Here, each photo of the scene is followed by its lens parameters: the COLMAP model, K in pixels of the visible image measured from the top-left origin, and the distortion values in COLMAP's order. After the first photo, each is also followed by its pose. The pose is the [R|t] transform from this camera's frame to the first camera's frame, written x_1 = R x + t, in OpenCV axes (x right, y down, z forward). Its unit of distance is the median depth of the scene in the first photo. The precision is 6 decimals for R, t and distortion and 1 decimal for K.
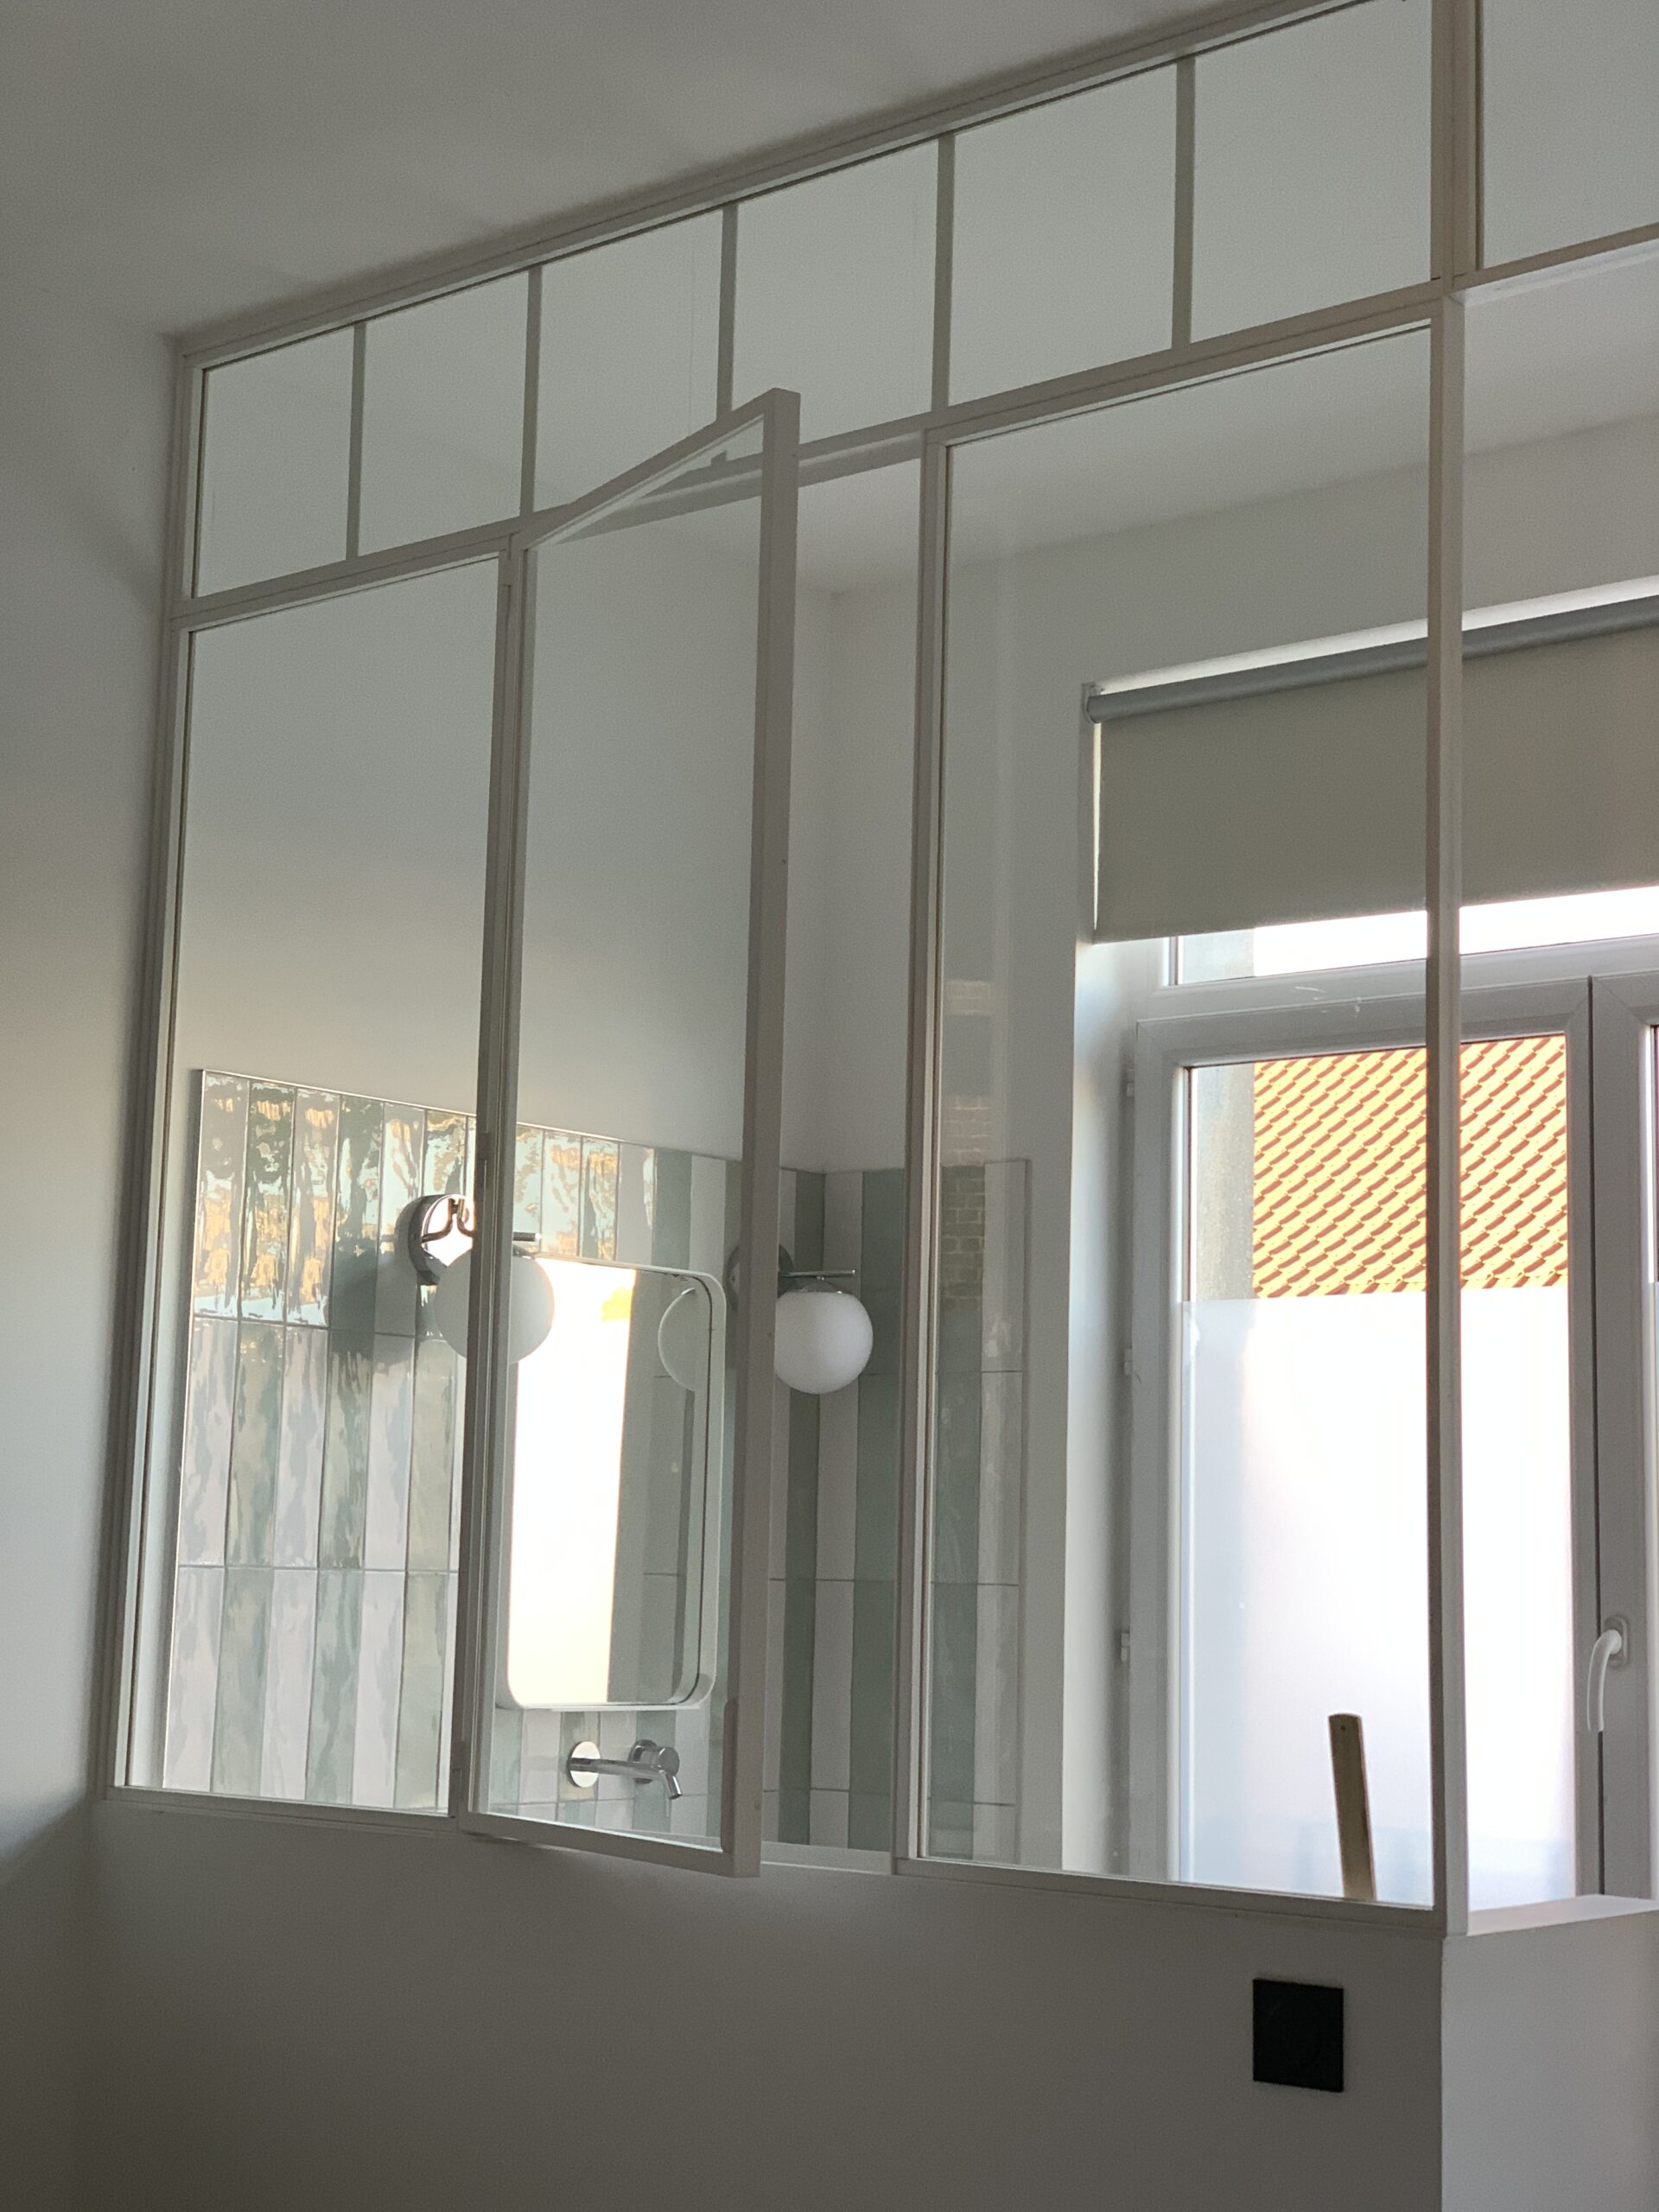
lens RADIAL K [[3321.2, 0, 834.4], [0, 3321.2, 1101.9], [0, 0, 1]] dist [-0.046109, 0.000000]
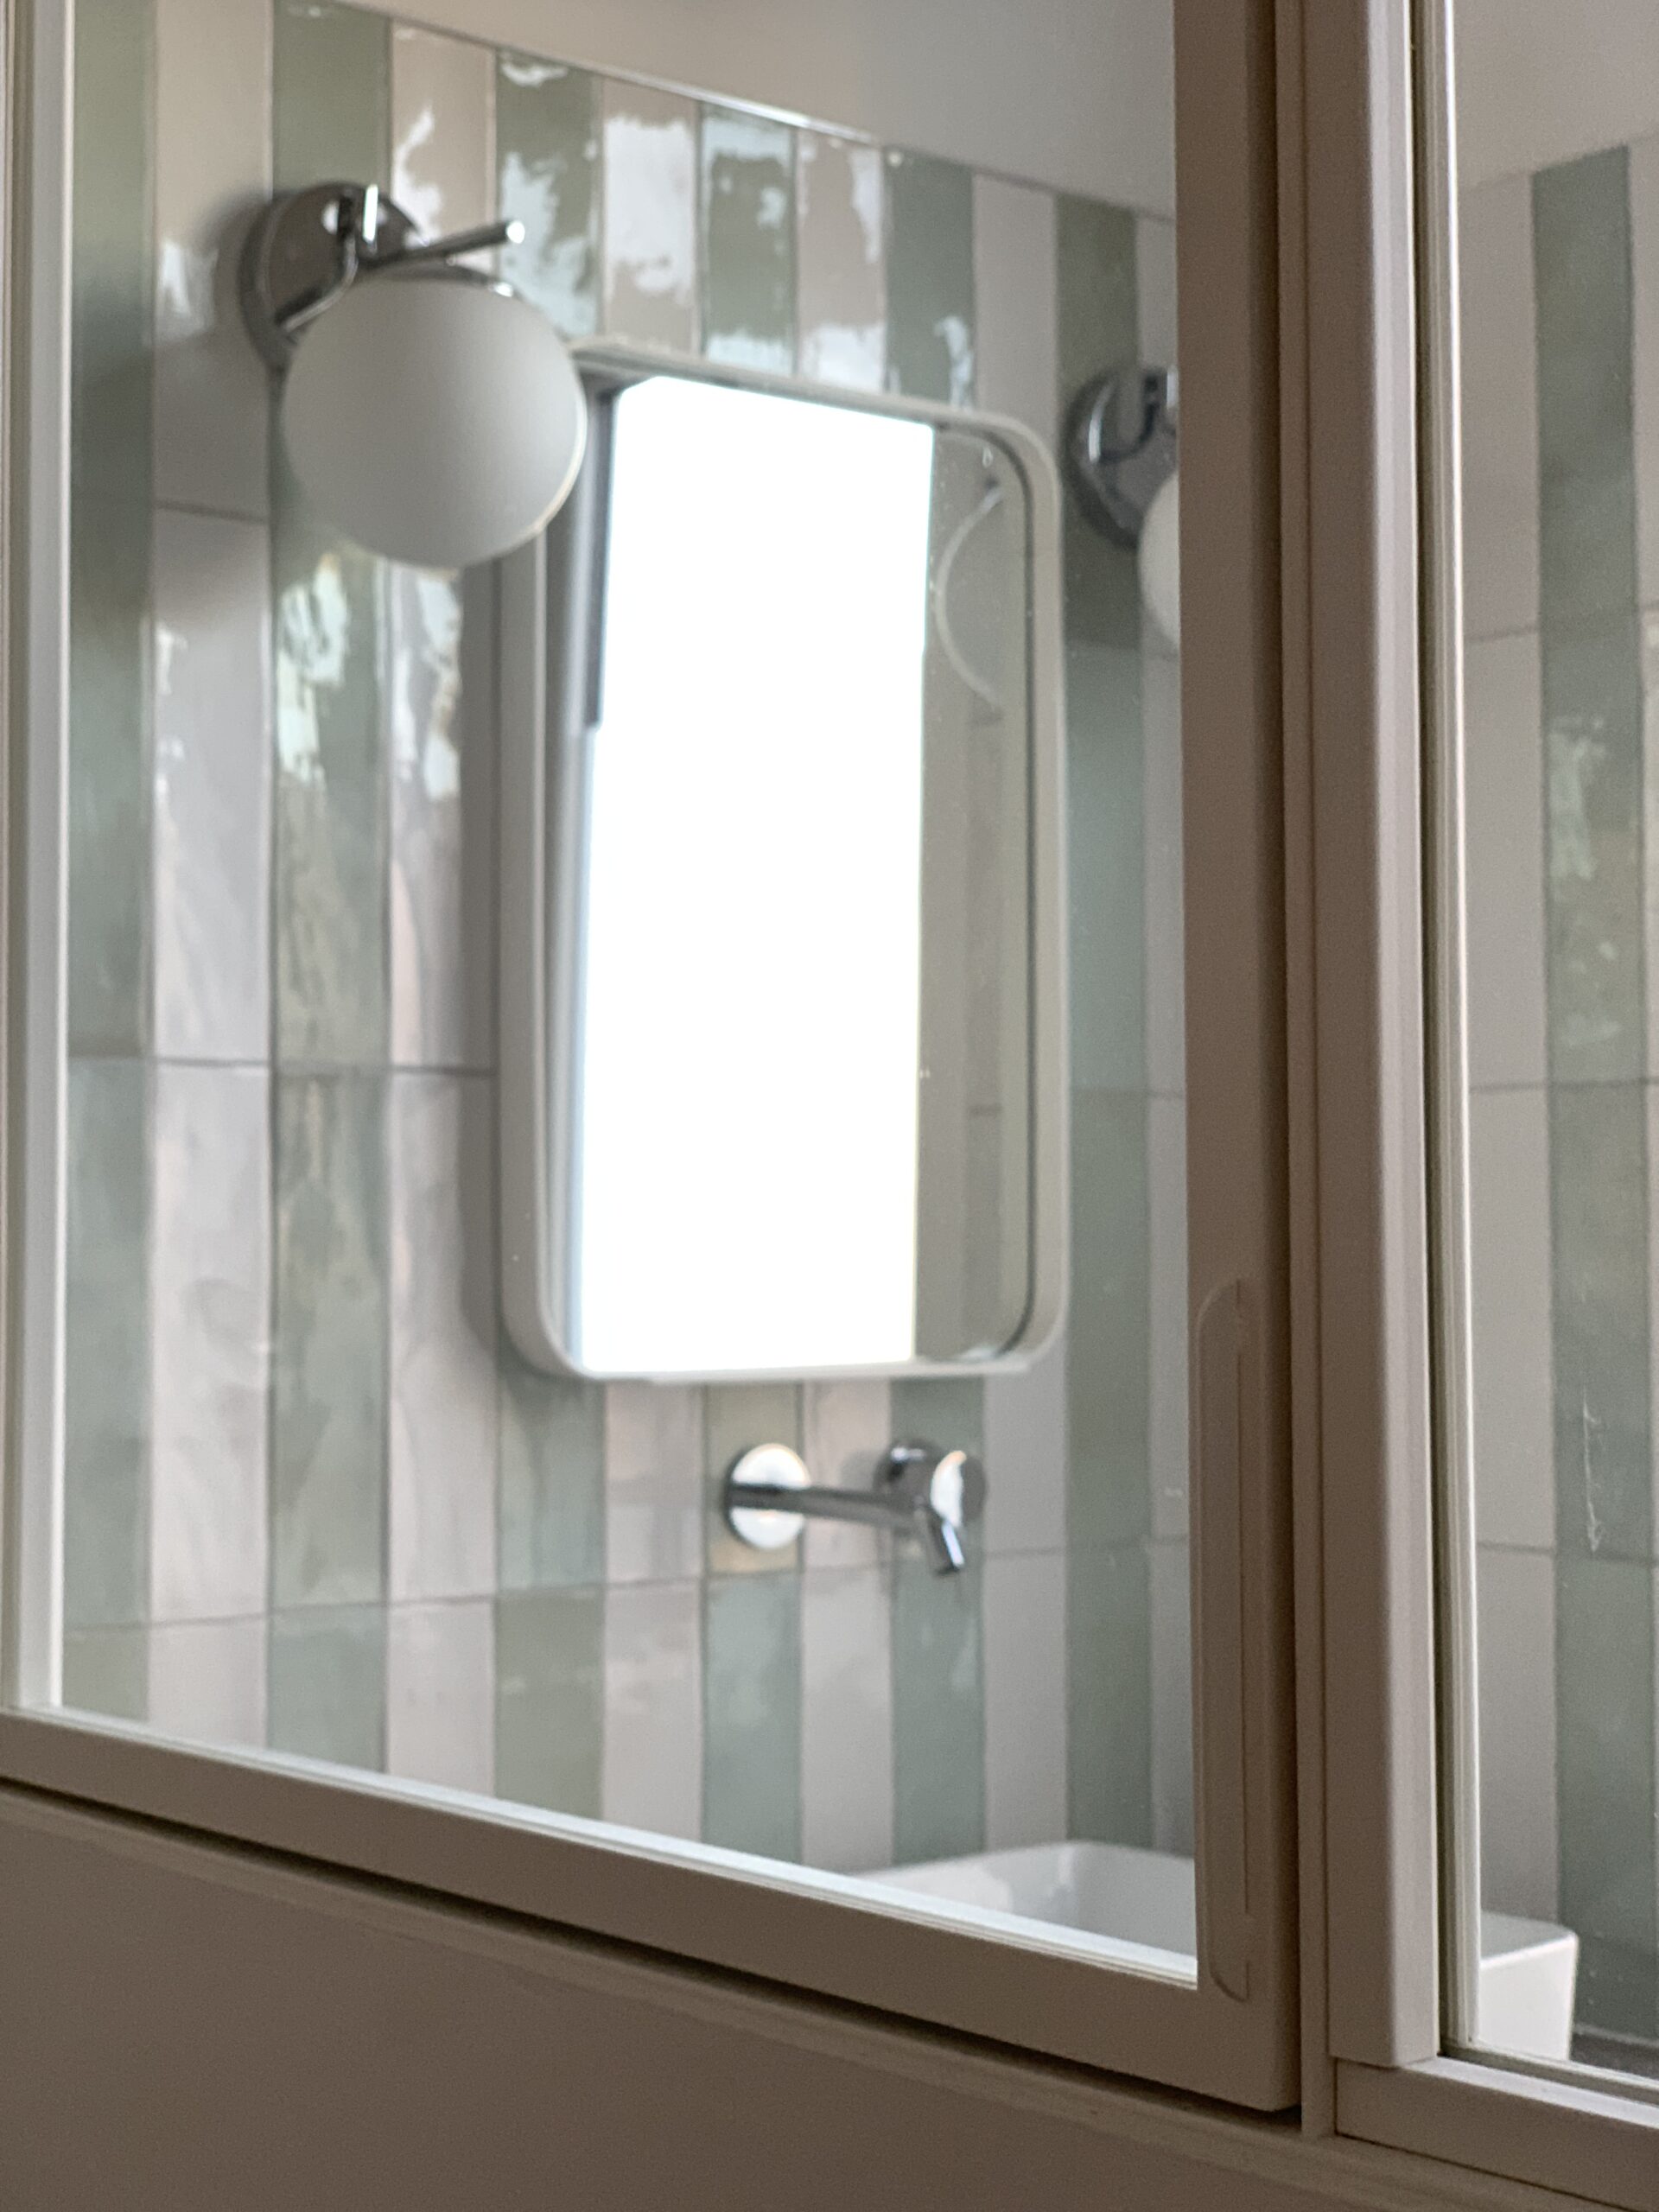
lens RADIAL K [[3321.2, 0, 827.4], [0, 3321.2, 1102.7], [0, 0, 1]] dist [-0.046109, 0.000000]
pose [[0.980299, -0.032598, -0.194810, 0.022823], [0.052731, 0.993682, 0.099074, 0.101841], [0.190349, -0.107395, 0.975825, 0.563913]]
